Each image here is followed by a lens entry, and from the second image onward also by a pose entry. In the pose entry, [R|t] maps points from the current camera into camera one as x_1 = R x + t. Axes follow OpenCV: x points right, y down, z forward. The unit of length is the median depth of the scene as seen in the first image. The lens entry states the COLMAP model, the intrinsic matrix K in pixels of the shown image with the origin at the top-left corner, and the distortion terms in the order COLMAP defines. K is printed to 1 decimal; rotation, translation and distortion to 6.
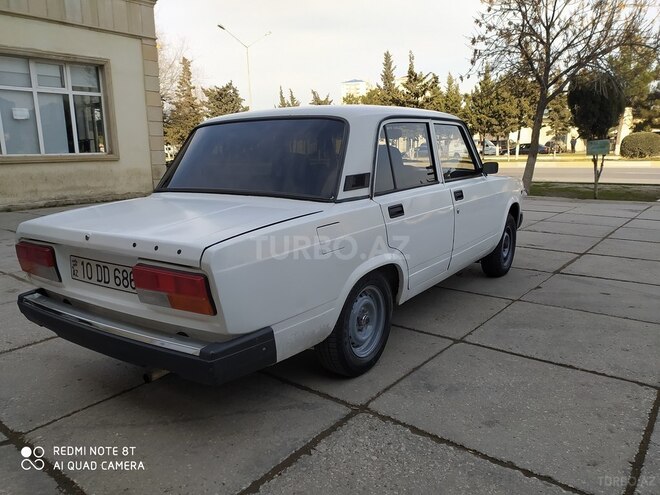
lens RADIAL K [[489.4, 0, 330.0], [0, 489.4, 247.5], [0, 0, 1]] dist [0.073090, -0.077385]
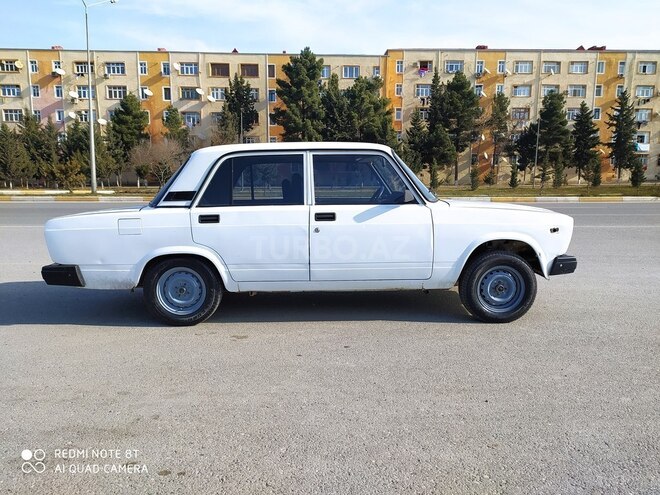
lens RADIAL K [[489.4, 0, 330.0], [0, 489.4, 247.5], [0, 0, 1]] dist [0.073090, -0.077385]
pose [[0.603428, 0.113456, -0.789305, 1.672616], [-0.158601, 0.987127, 0.020640, -0.088690], [0.781486, 0.112730, 0.613655, 0.474965]]
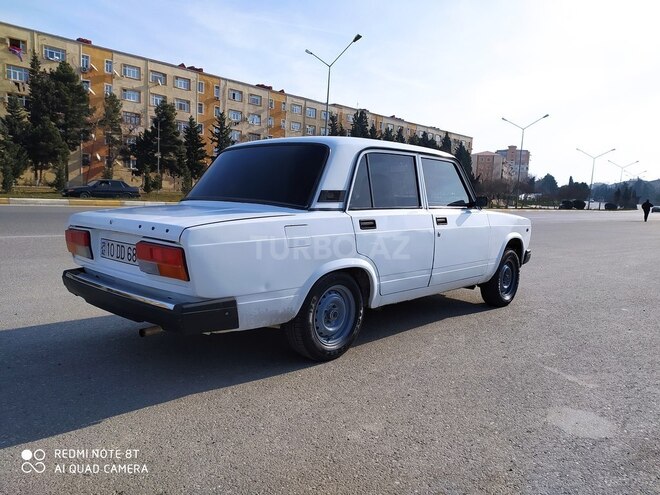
lens RADIAL K [[489.4, 0, 330.0], [0, 489.4, 247.5], [0, 0, 1]] dist [0.073090, -0.077385]
pose [[0.988839, 0.065657, -0.133740, 0.236652], [-0.077717, 0.993169, -0.087040, 0.103493], [0.127112, 0.096463, 0.987187, -0.194243]]
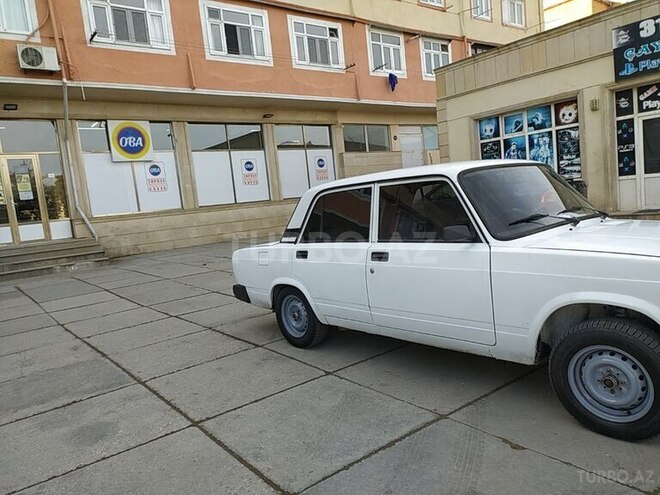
lens RADIAL K [[489.4, 0, 330.0], [0, 489.4, 247.5], [0, 0, 1]] dist [0.073090, -0.077385]
pose [[-0.223694, 0.137494, -0.964913, 1.804660], [-0.092738, 0.982506, 0.161500, -0.398792], [0.970237, 0.125611, -0.207030, 1.595143]]
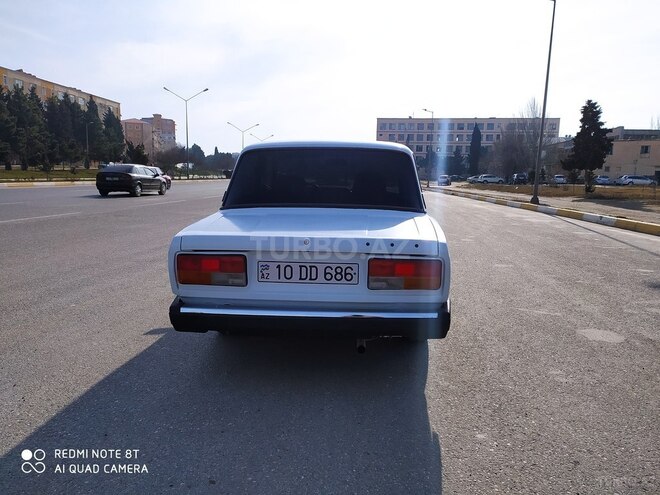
lens RADIAL K [[489.4, 0, 330.0], [0, 489.4, 247.5], [0, 0, 1]] dist [0.073090, -0.077385]
pose [[0.857907, -0.046041, 0.511738, -0.947308], [0.070466, 0.997109, -0.028423, 0.027218], [-0.508950, 0.060444, 0.858671, -0.057853]]
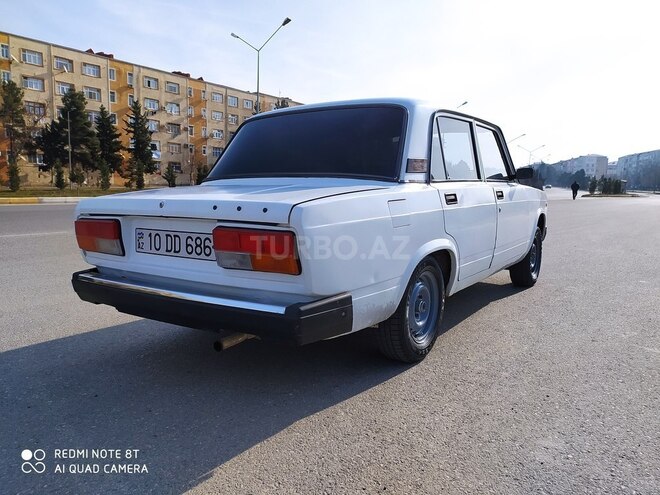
lens RADIAL K [[492.8, 0, 330.0], [0, 492.8, 247.5], [0, 0, 1]] dist [0.041522, -0.044297]
pose [[0.999715, 0.018134, 0.015520, -0.145206], [-0.016917, 0.997023, -0.075229, 0.121137], [-0.016838, 0.074945, 0.997046, 0.000161]]
